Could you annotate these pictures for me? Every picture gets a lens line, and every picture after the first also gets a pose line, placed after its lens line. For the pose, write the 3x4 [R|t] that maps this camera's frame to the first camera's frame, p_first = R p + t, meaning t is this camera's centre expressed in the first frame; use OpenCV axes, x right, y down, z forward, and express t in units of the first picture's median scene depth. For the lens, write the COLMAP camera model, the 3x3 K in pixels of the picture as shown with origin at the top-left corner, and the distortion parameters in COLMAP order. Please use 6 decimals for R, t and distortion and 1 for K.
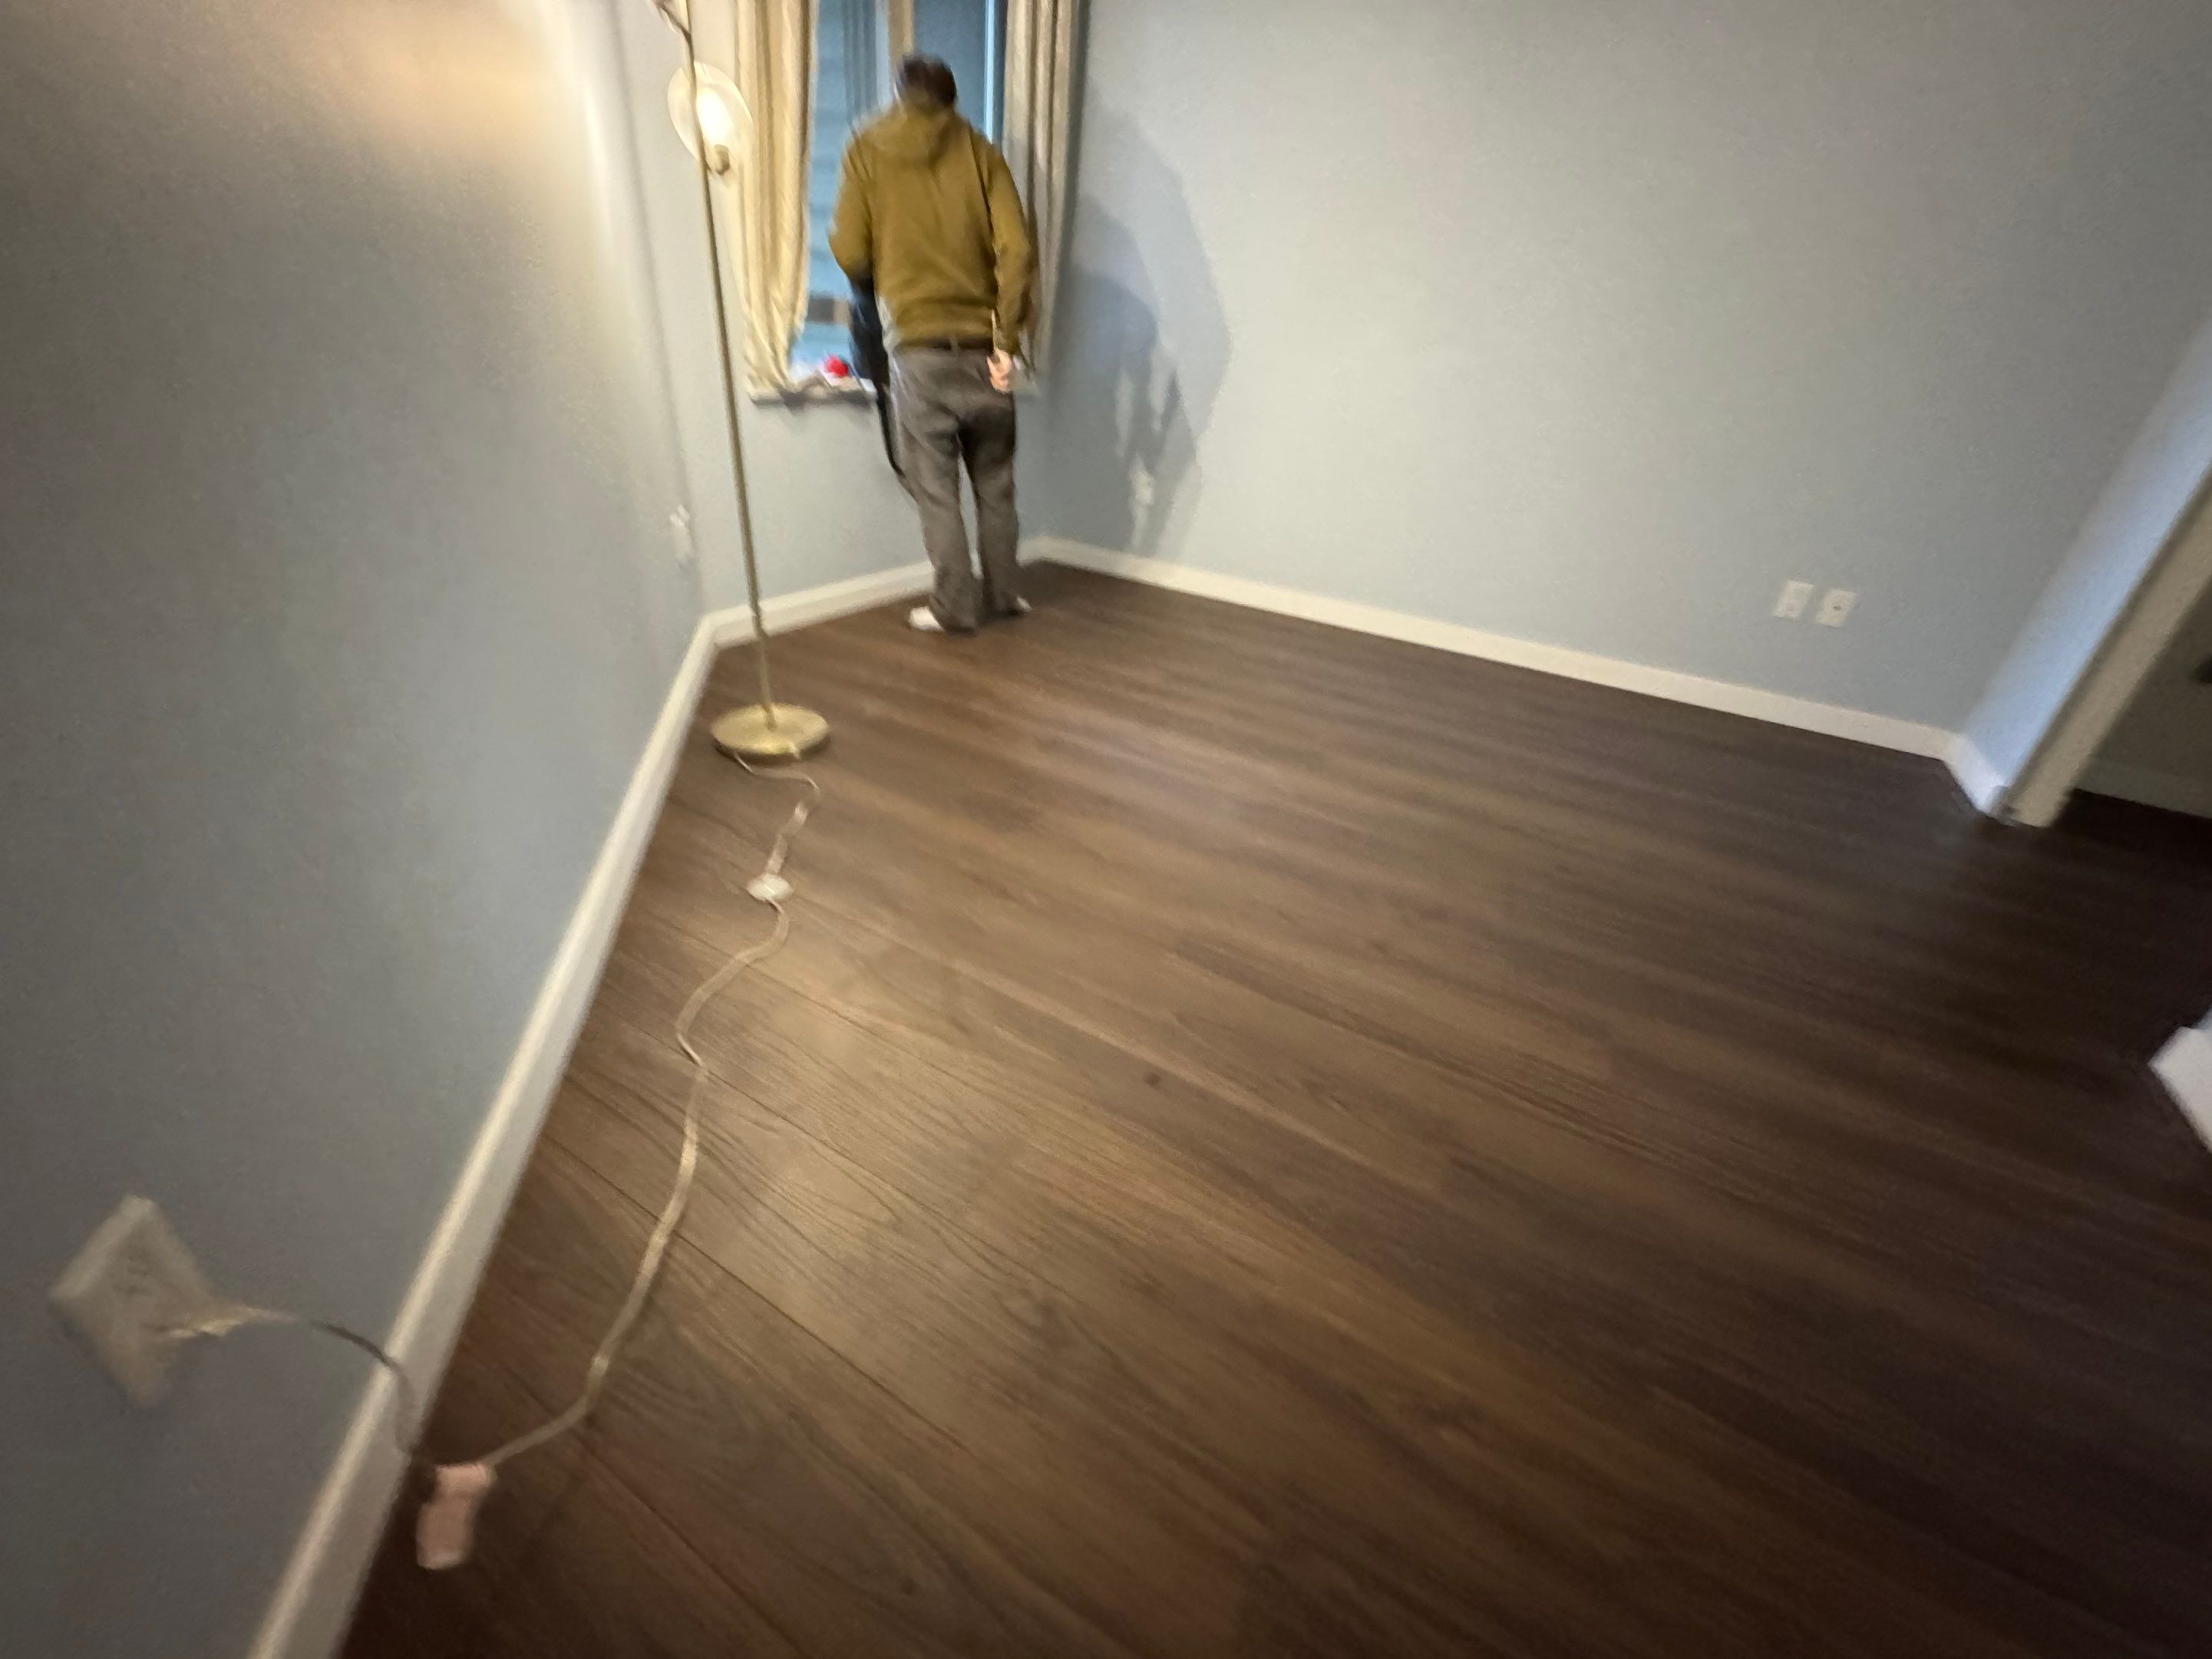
lens RADIAL K [[884.4, 0, 1110.6], [0, 884.4, 843.9], [0, 0, 1]] dist [-0.003331, 0.000549]
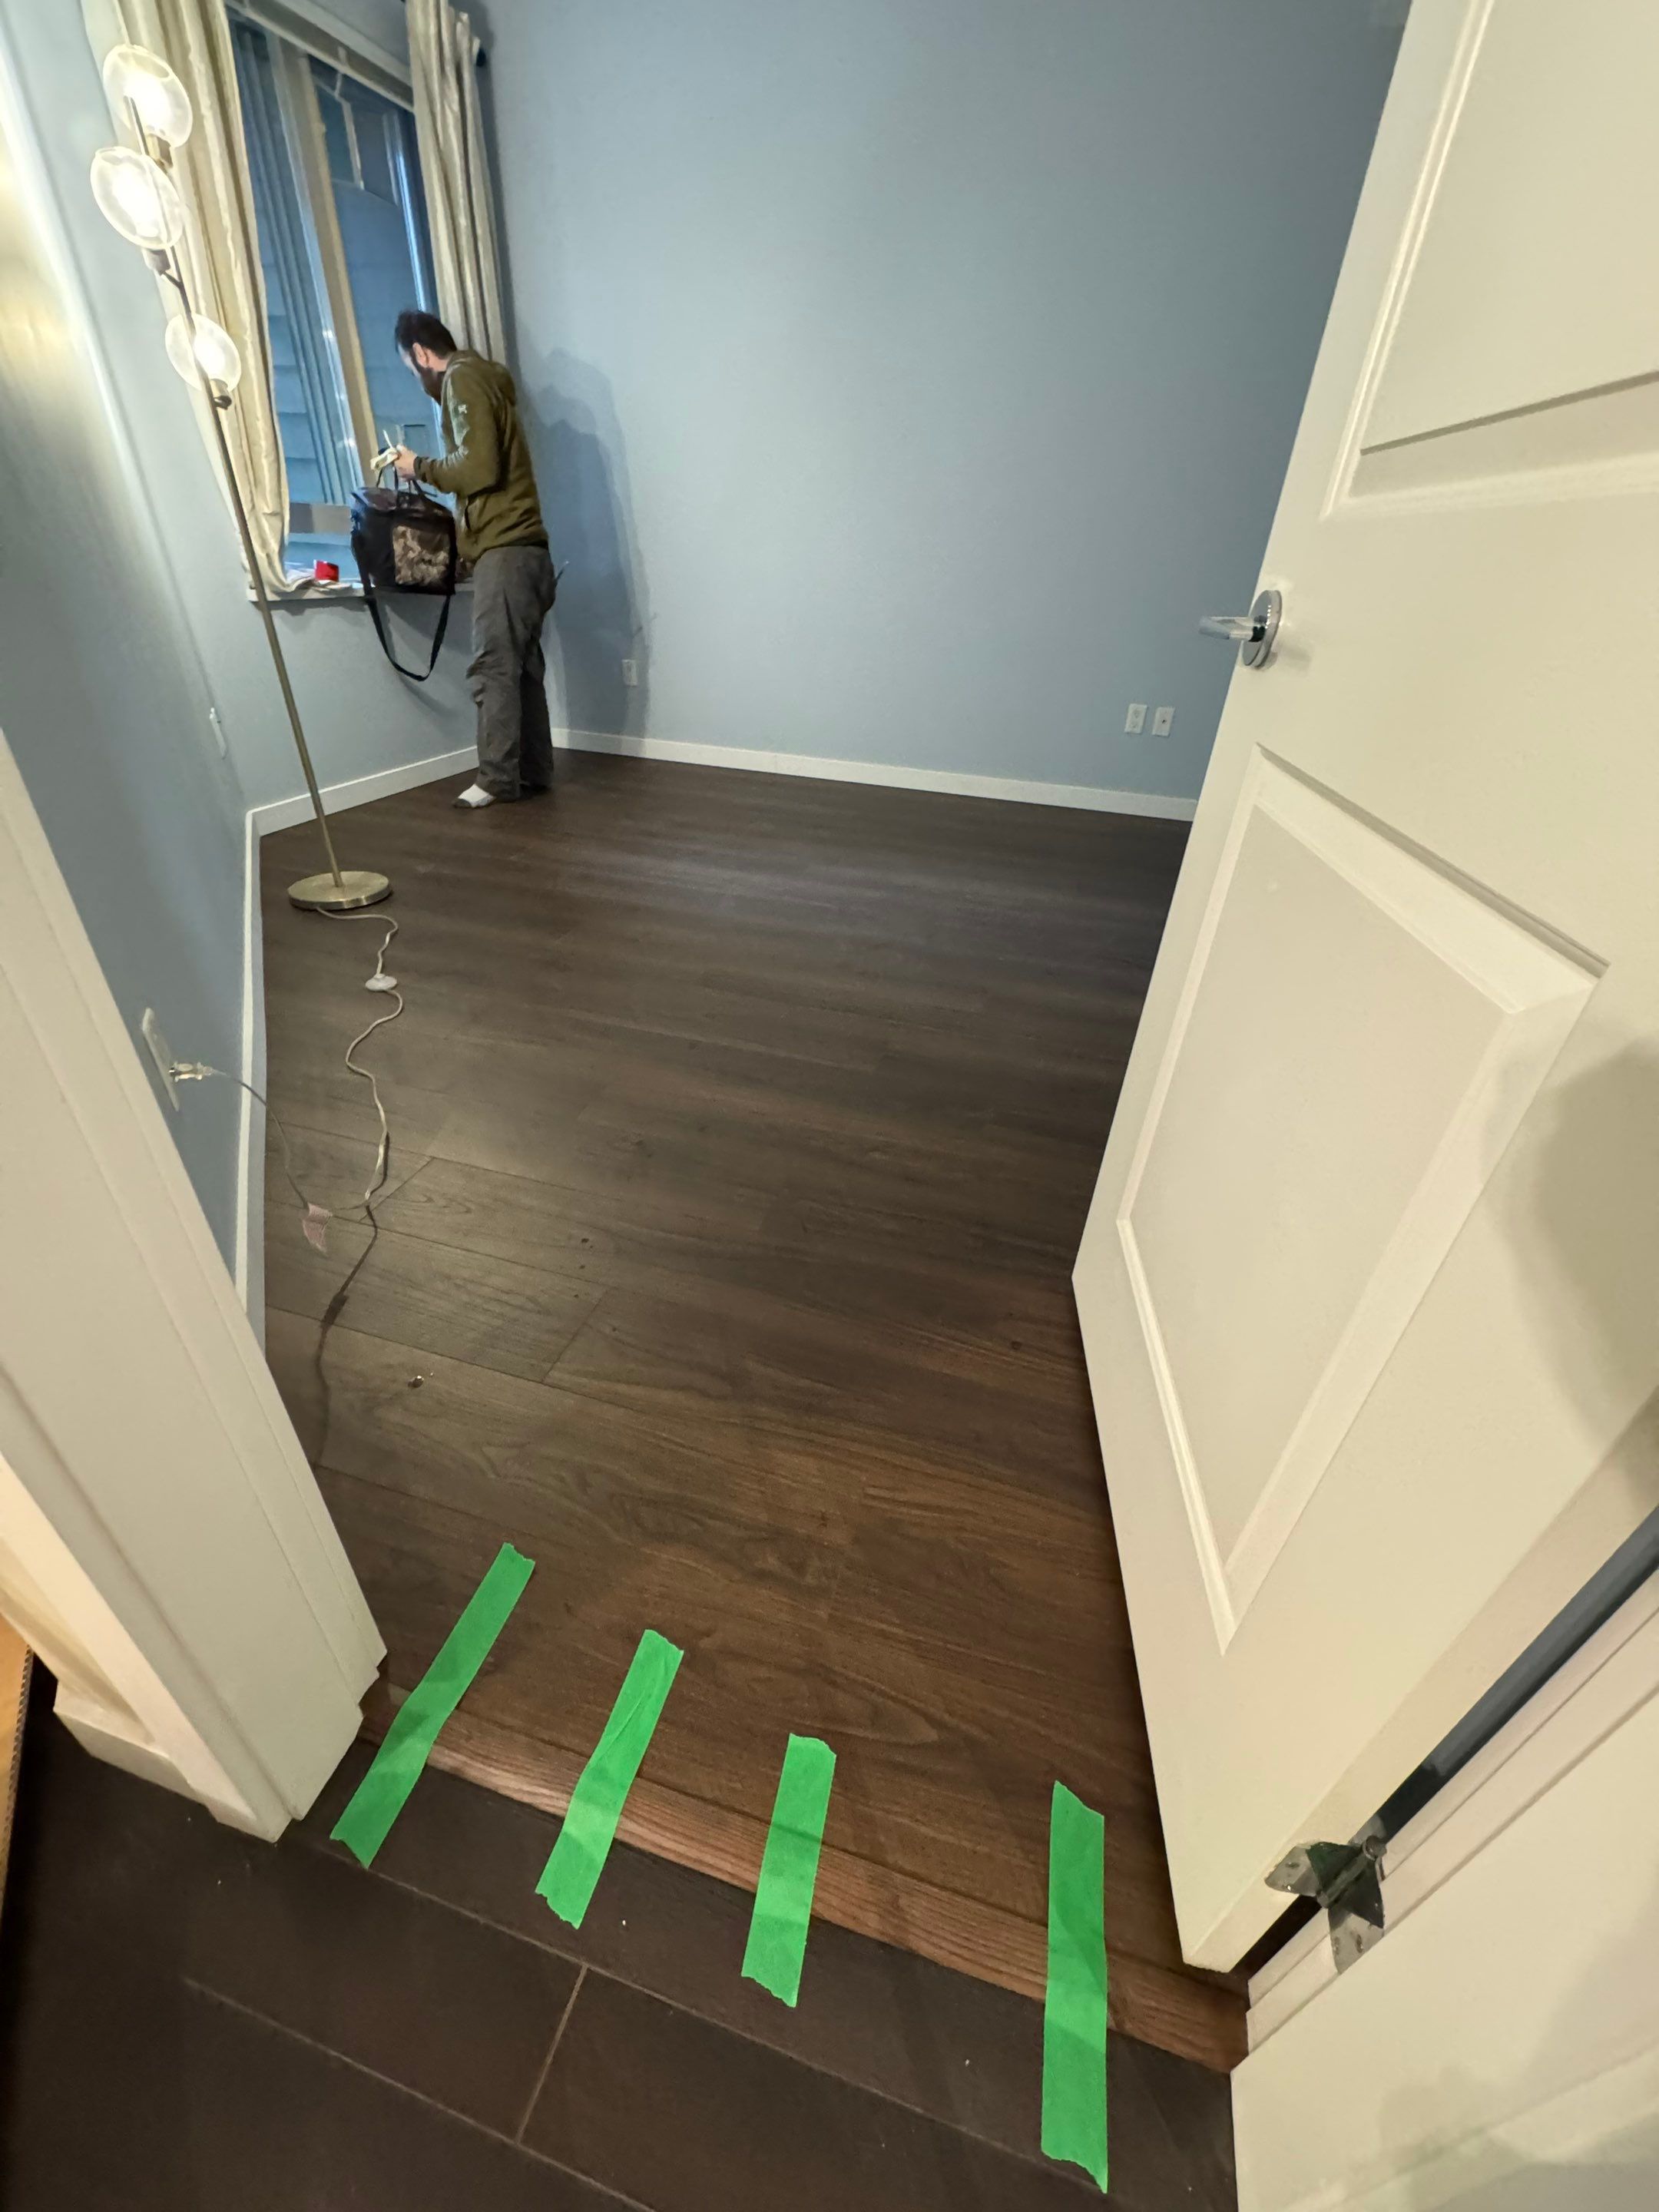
lens RADIAL K [[884.5, 0, 835.3], [0, 884.5, 1119.8], [0, 0, 1]] dist [-0.003331, 0.000549]
pose [[0.969808, -0.160858, 0.183294, -0.005910], [0.147819, 0.985542, 0.082798, 0.167805], [-0.193962, -0.053204, 0.979565, -0.288878]]
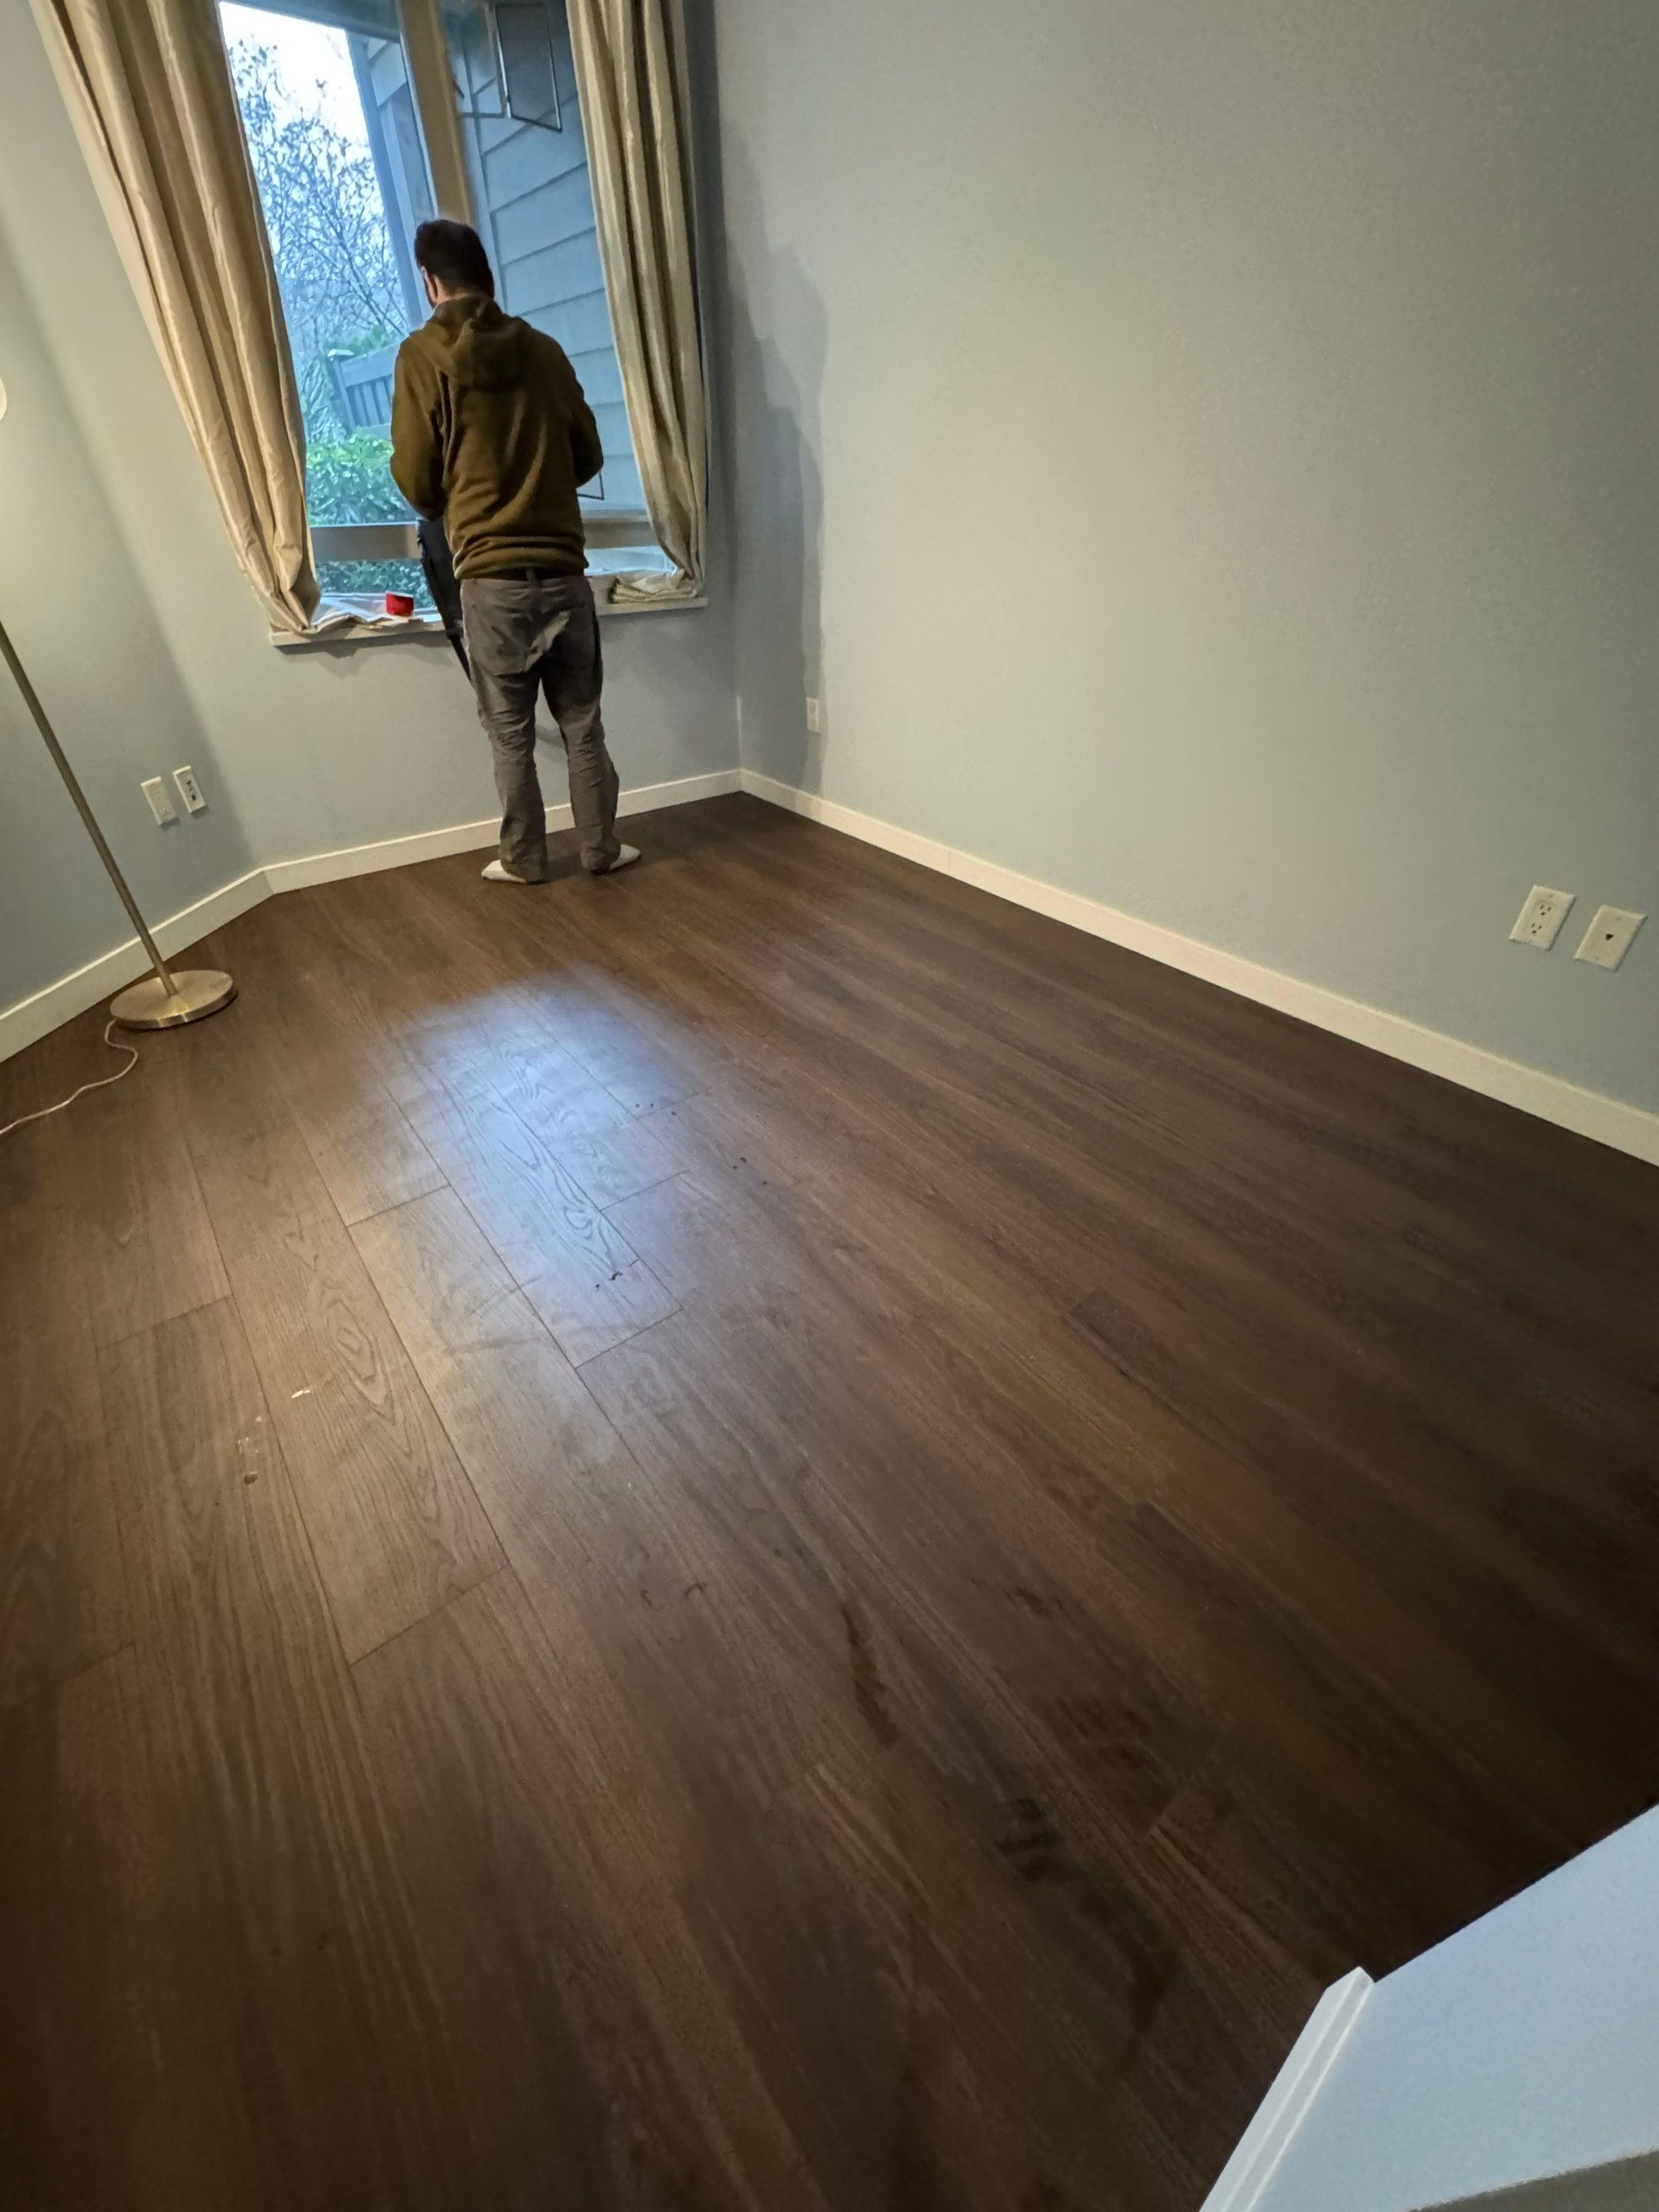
lens RADIAL K [[884.5, 0, 826.3], [0, 884.5, 1121.7], [0, 0, 1]] dist [-0.003331, 0.000549]
pose [[0.927791, 0.144860, -0.343830, 0.643380], [-0.113179, 0.987400, 0.110600, -0.173844], [0.355519, -0.063700, 0.932496, 0.289910]]
